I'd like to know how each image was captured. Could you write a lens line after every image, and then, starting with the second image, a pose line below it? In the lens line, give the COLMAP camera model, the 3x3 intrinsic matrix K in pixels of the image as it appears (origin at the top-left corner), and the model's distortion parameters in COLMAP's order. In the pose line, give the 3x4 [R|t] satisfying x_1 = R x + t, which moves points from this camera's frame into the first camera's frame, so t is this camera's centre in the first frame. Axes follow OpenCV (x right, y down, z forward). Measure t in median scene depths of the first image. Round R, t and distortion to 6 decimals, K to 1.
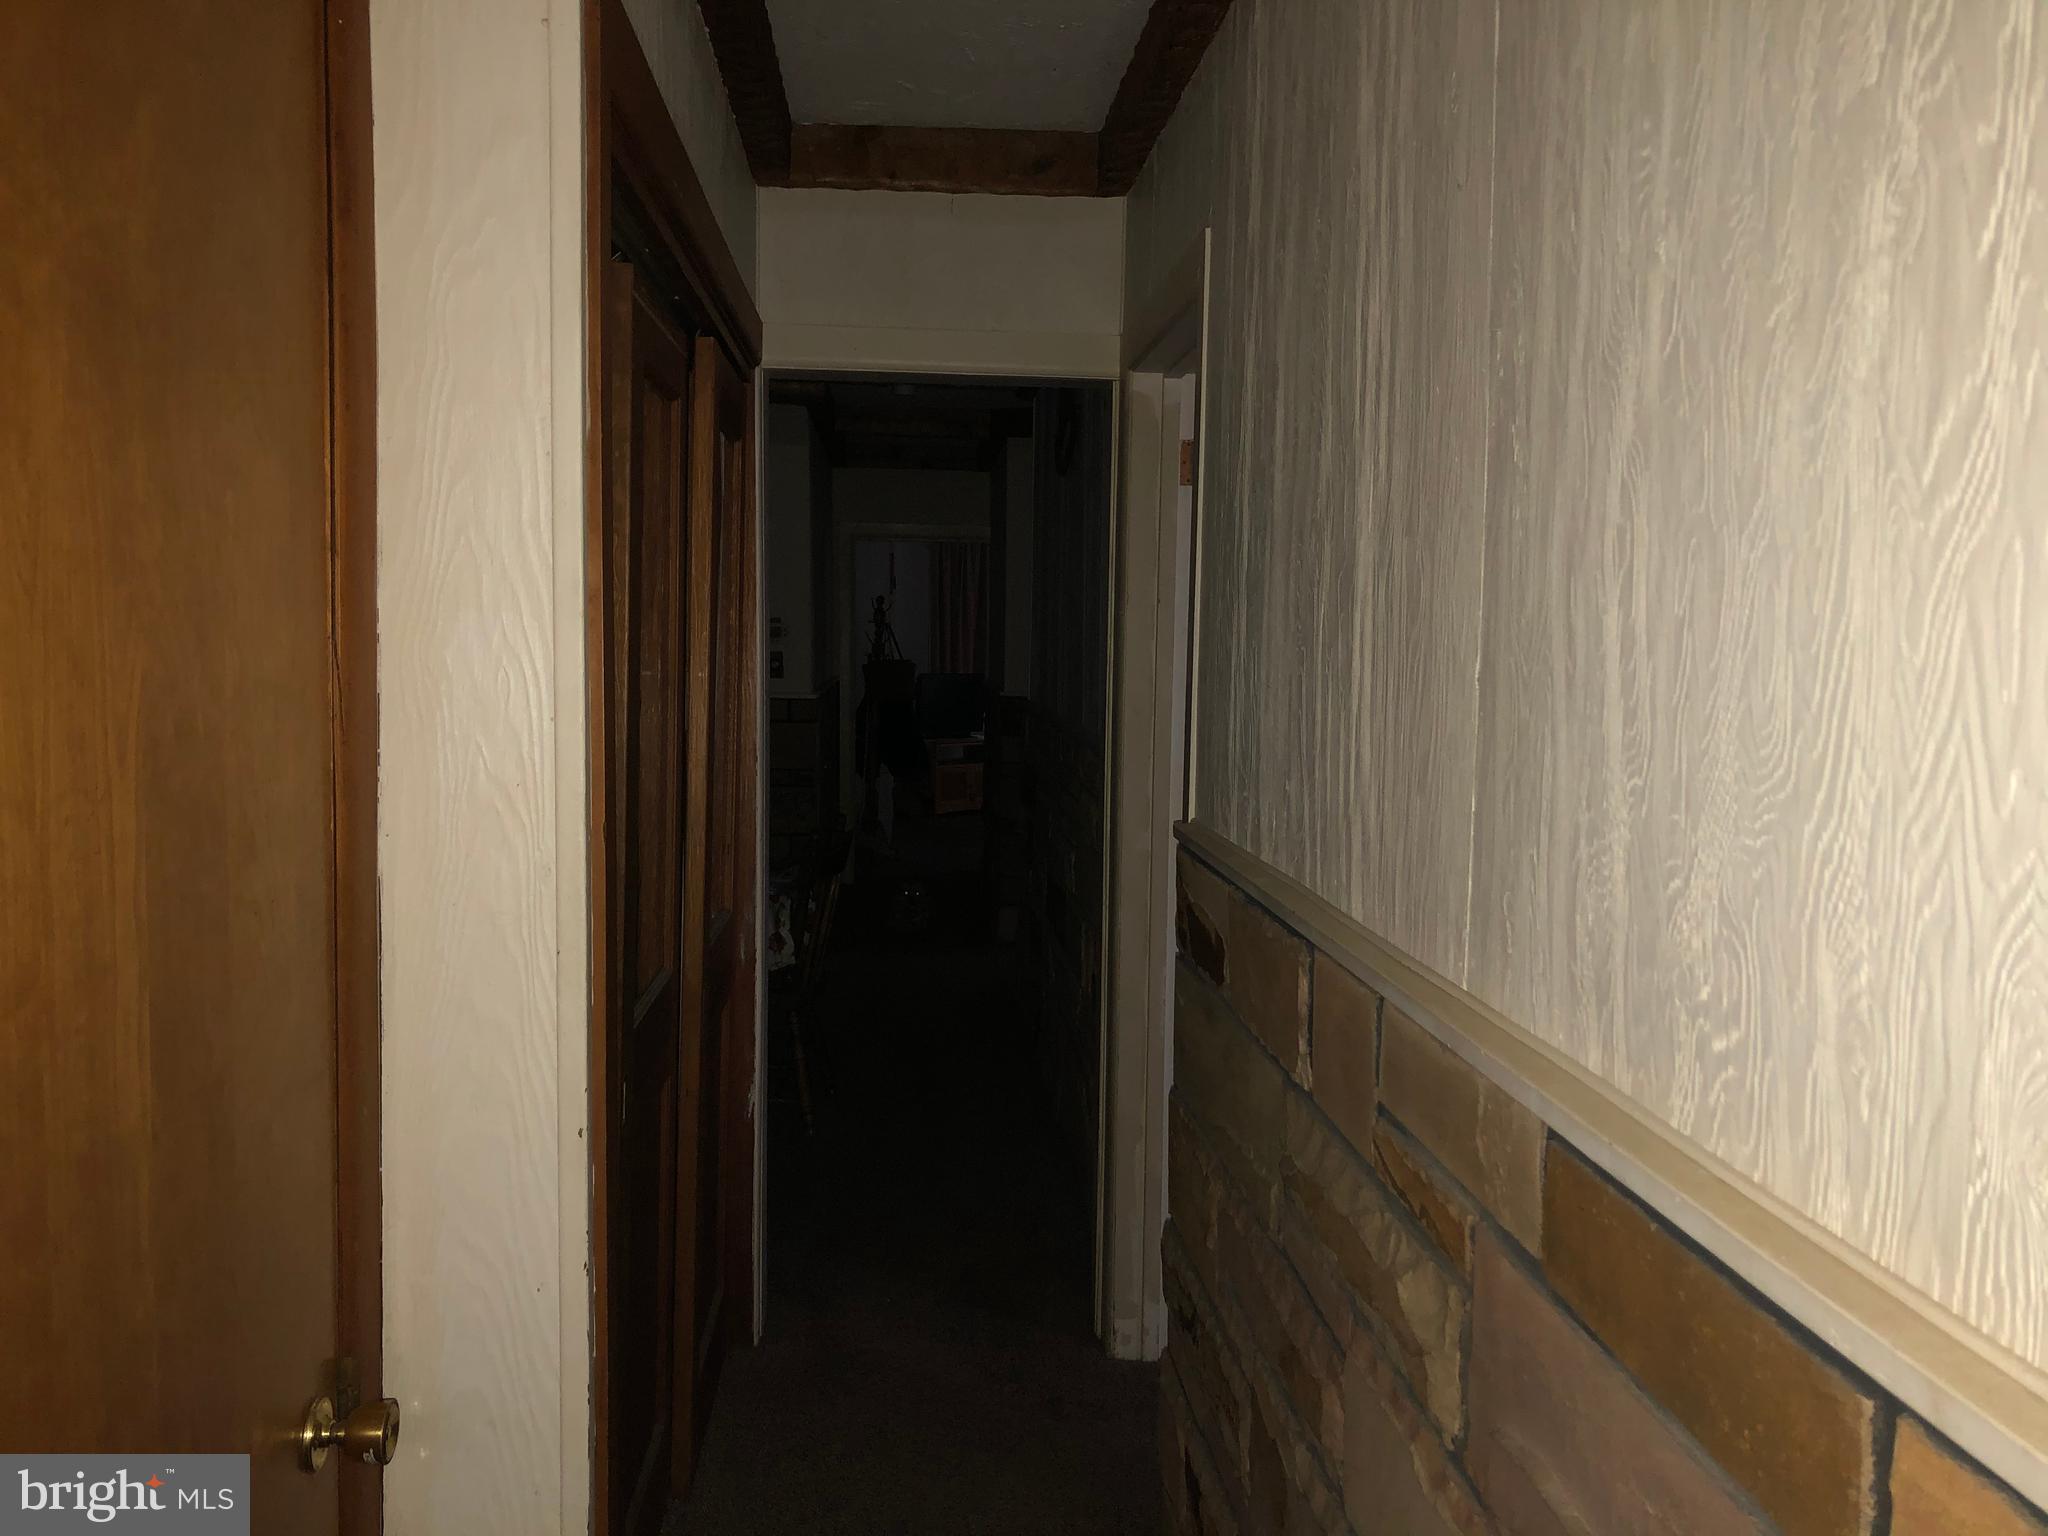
lens RADIAL K [[1695.5, 0, 1024.0], [0, 1695.5, 768.0], [0, 0, 1]] dist [0.011479, -0.016967]
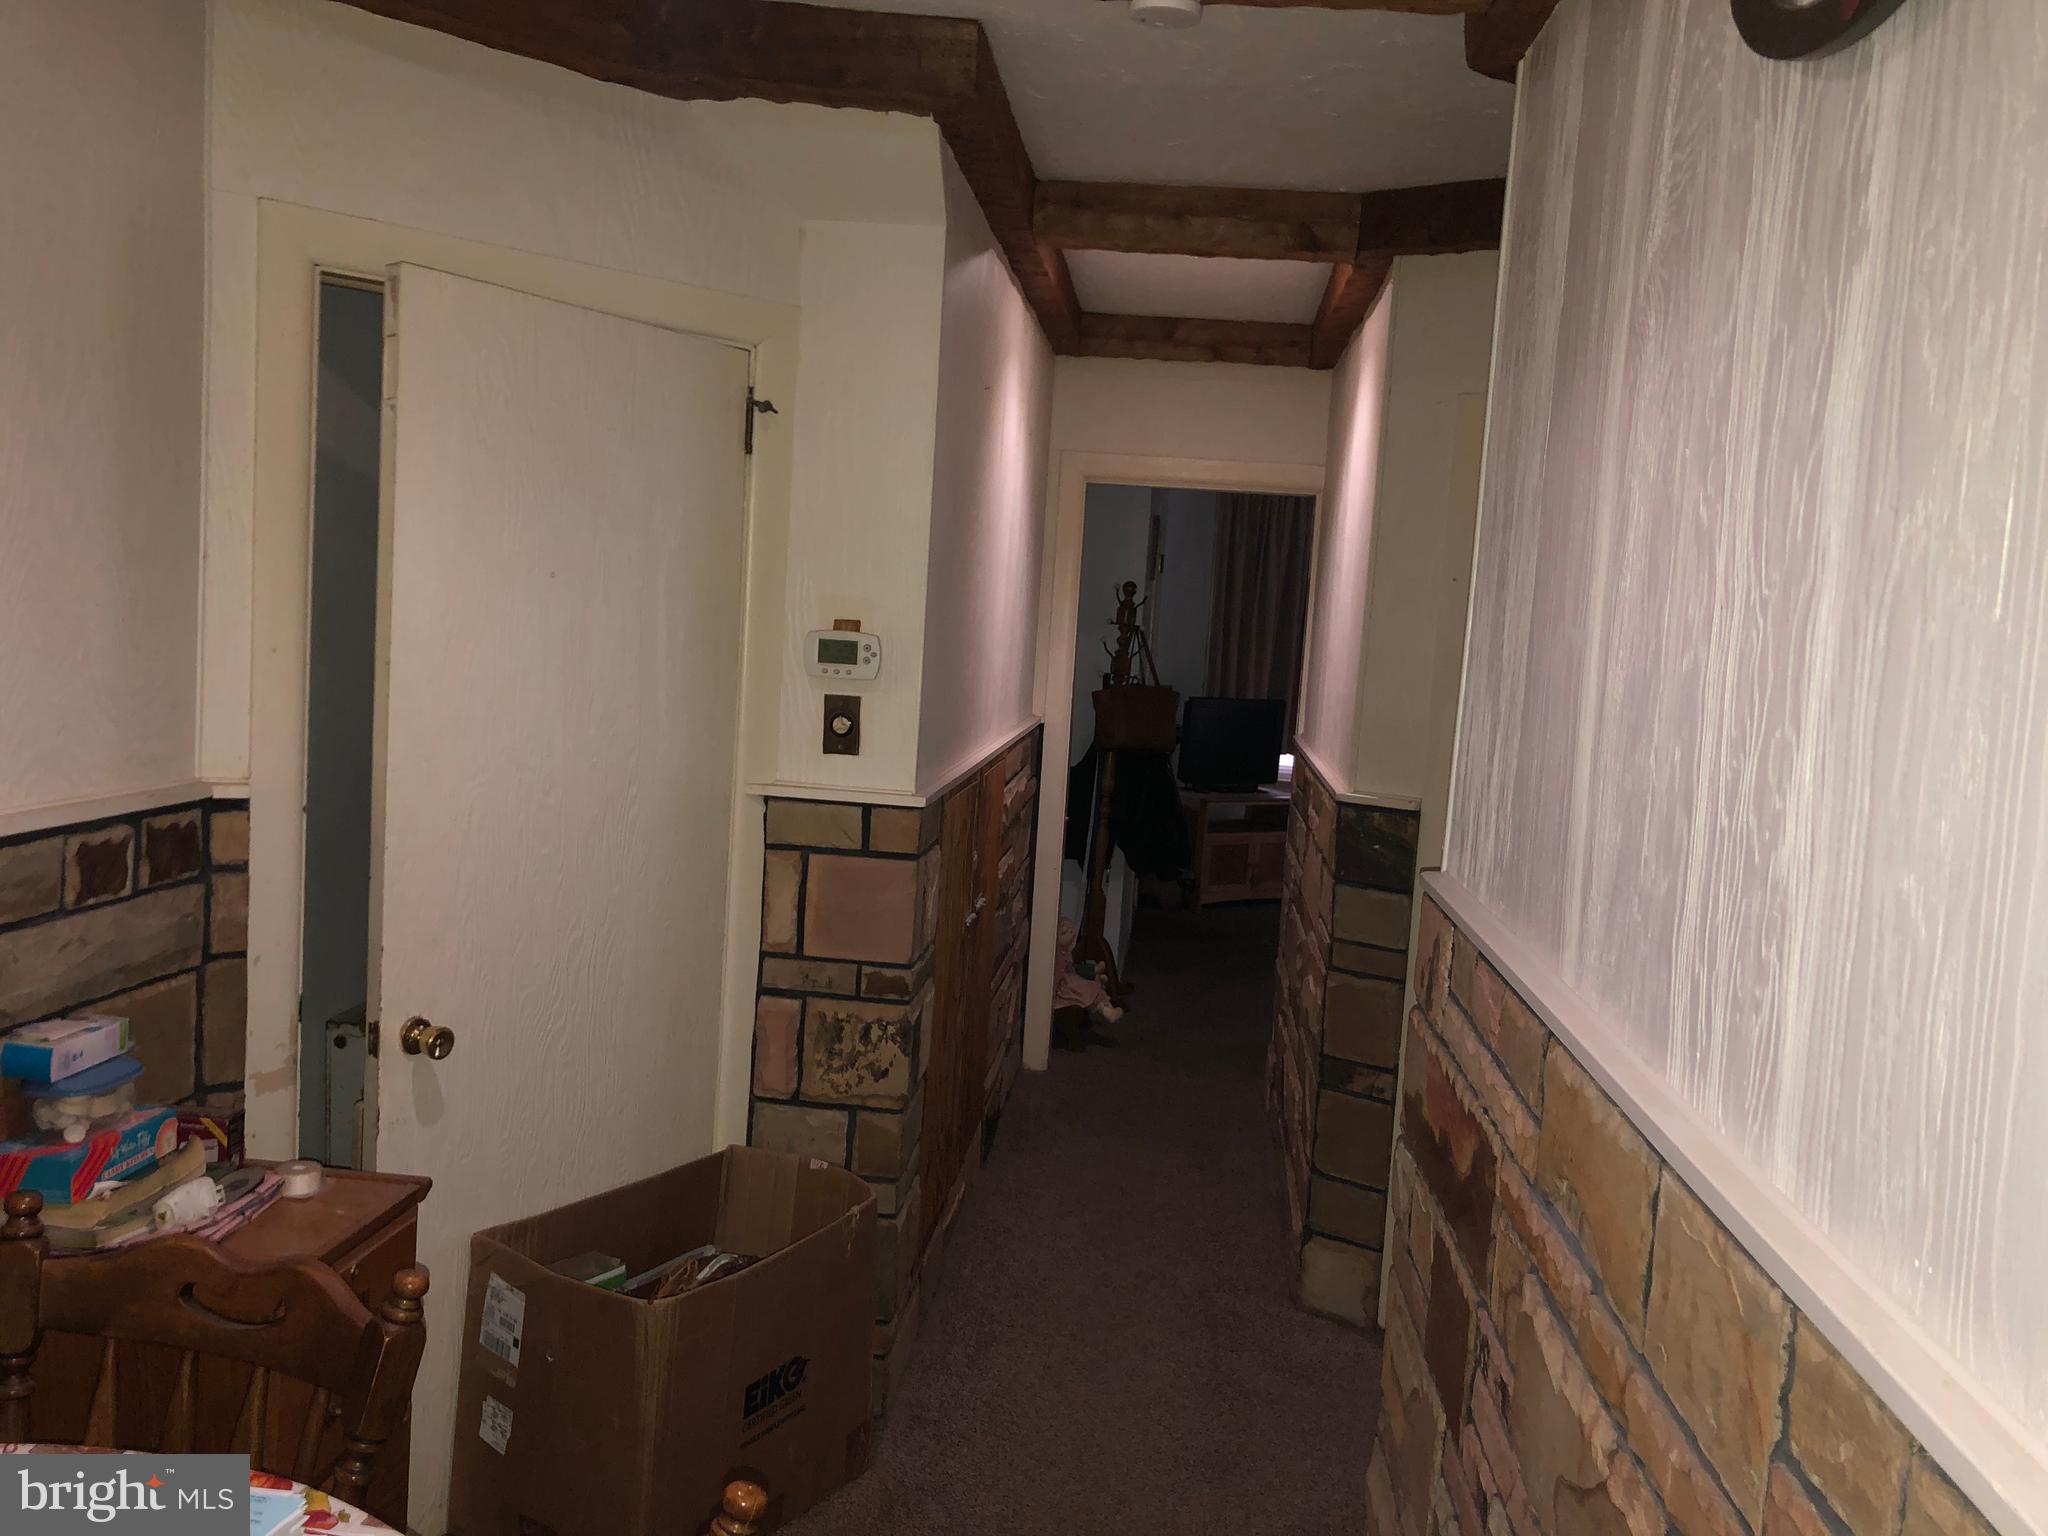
lens RADIAL K [[1695.5, 0, 1024.0], [0, 1695.5, 768.0], [0, 0, 1]] dist [0.011479, -0.016967]
pose [[0.985129, 0.060164, -0.160938, -0.017867], [-0.059041, 0.998186, 0.011755, -0.037839], [0.161353, -0.002078, 0.986895, 0.373202]]
